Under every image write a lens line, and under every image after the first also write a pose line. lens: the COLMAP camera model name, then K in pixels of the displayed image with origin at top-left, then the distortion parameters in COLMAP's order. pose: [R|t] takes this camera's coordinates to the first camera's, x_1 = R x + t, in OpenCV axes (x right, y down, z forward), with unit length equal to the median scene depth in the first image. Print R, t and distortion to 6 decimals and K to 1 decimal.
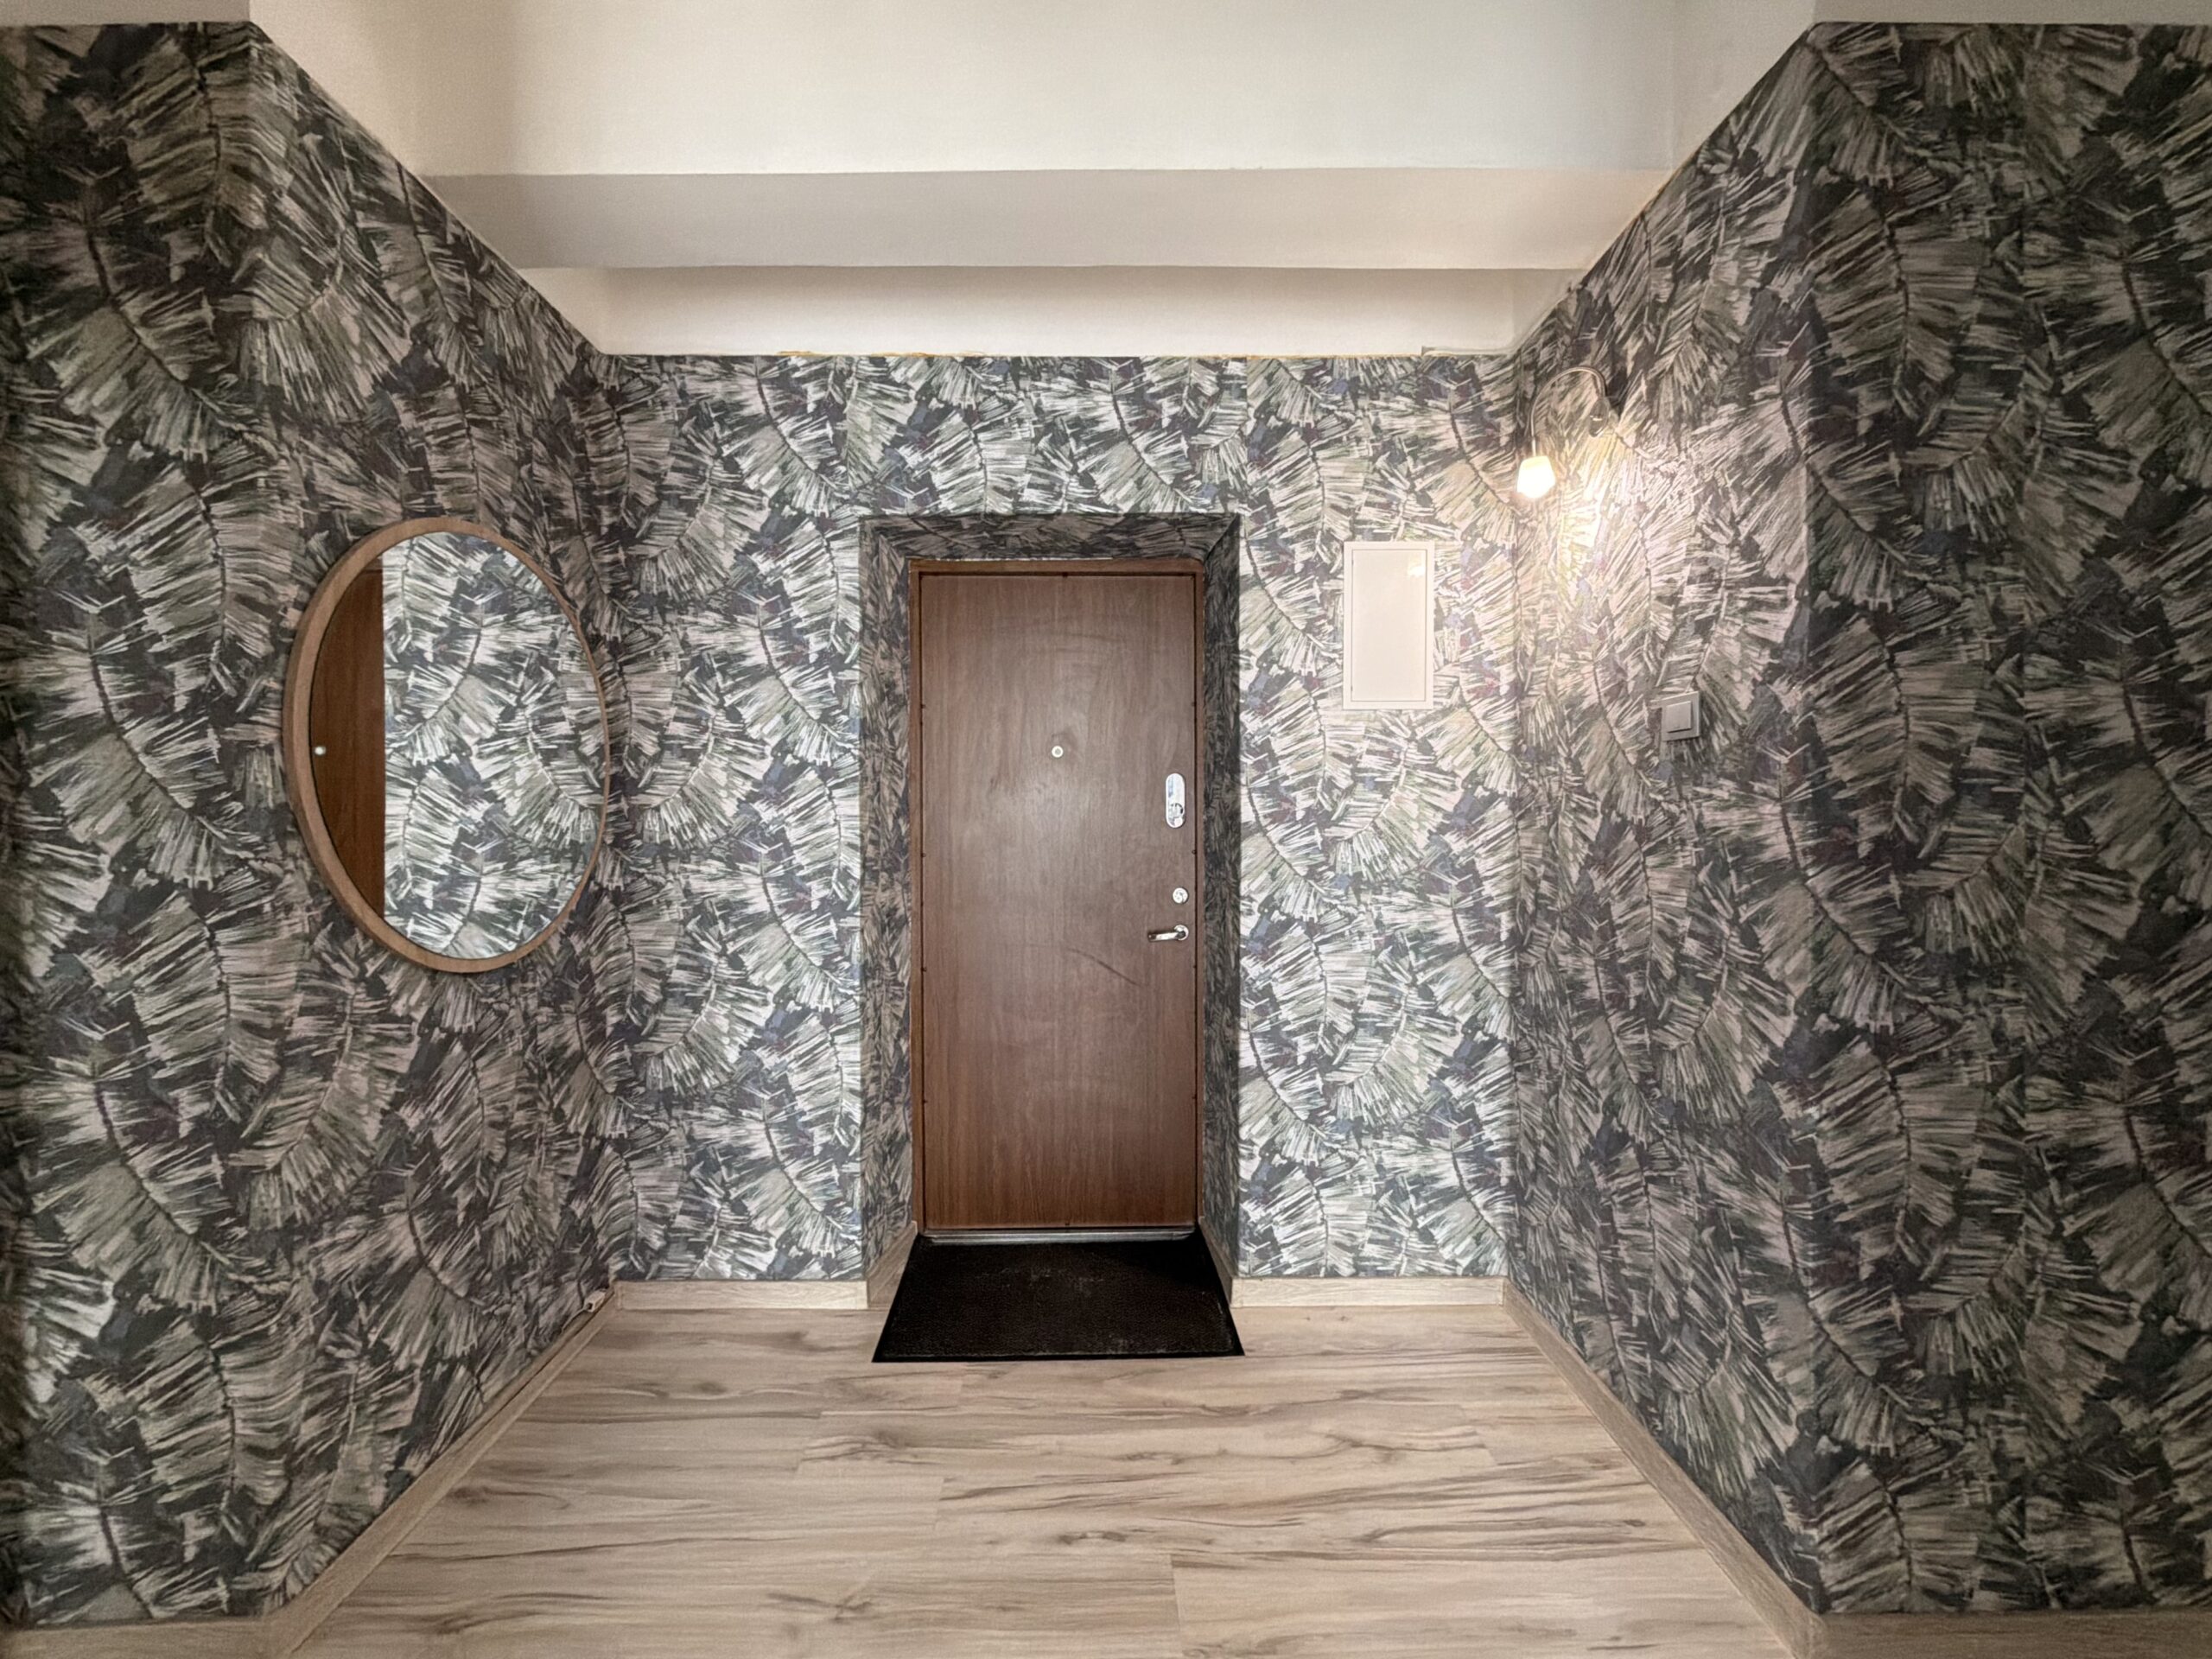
lens RADIAL K [[883.3, 0, 1100.4], [0, 883.3, 830.5], [0, 0, 1]] dist [0.000557, -0.000171]
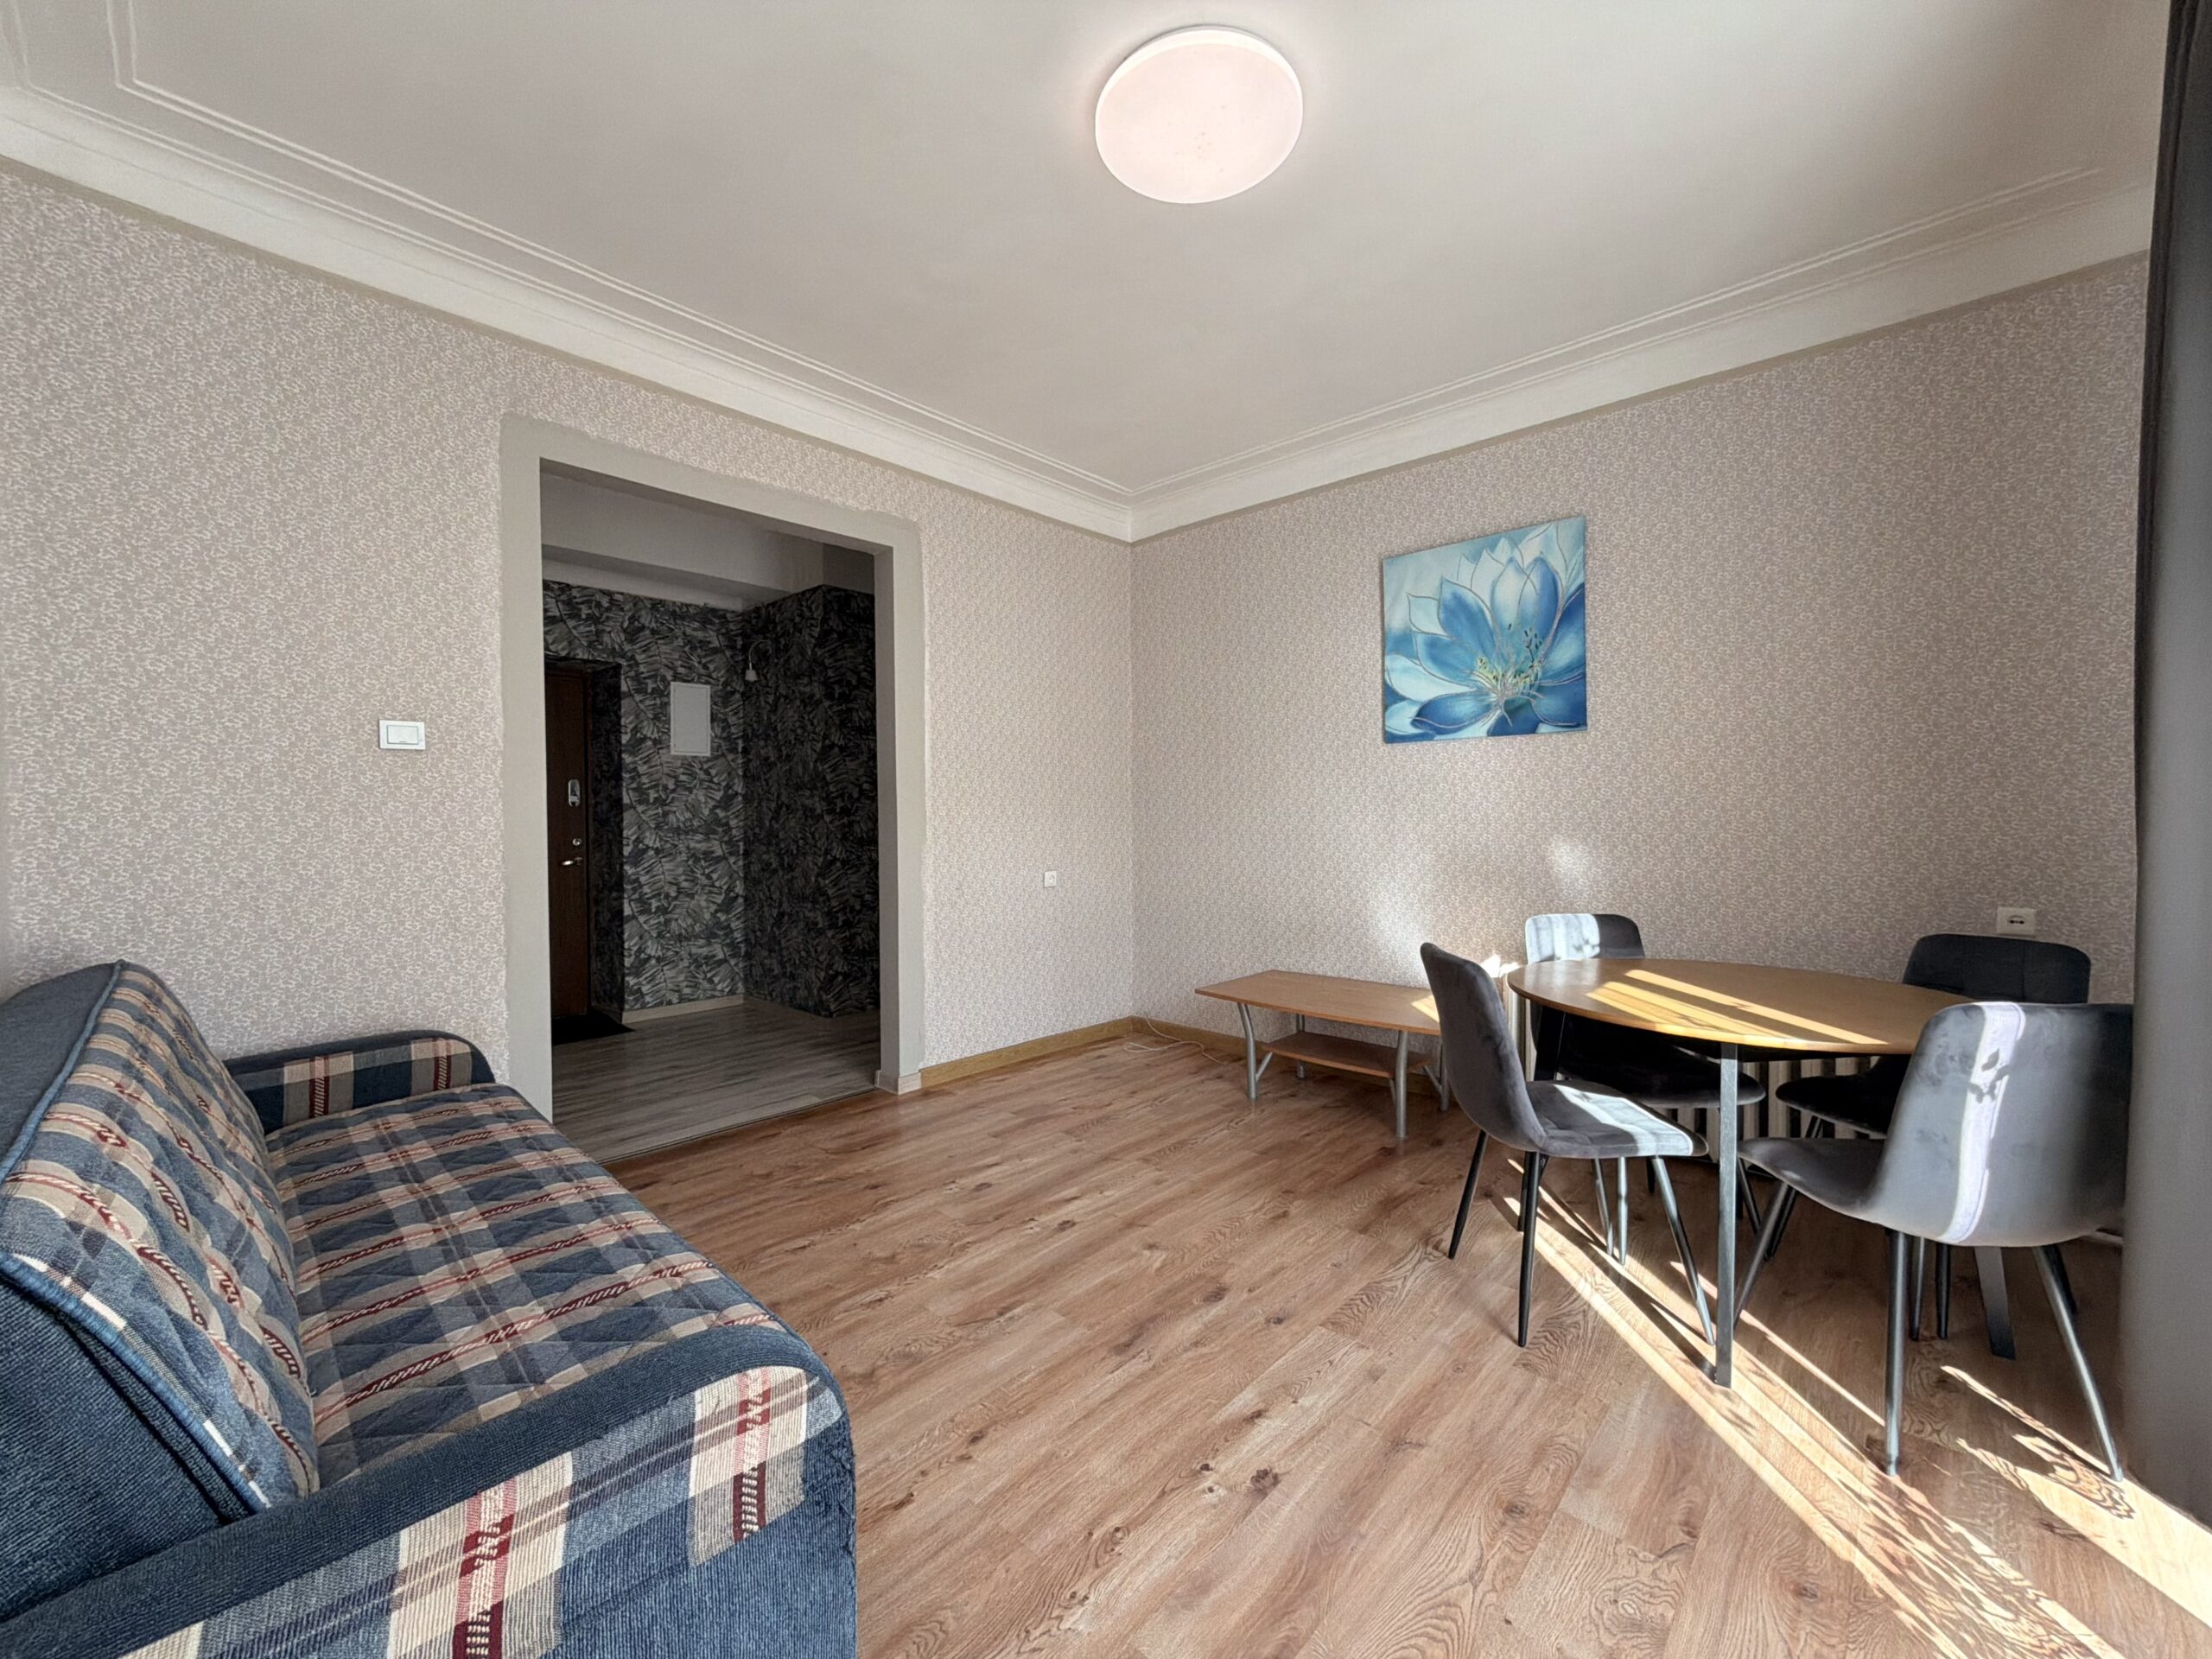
lens RADIAL K [[883.3, 0, 1100.4], [0, 883.3, 830.5], [0, 0, 1]] dist [0.000557, -0.000171]
pose [[0.679154, -0.012809, 0.733884, -0.652139], [0.010330, 0.999915, 0.007893, 0.052793], [-0.733923, 0.002221, 0.679229, -1.369890]]
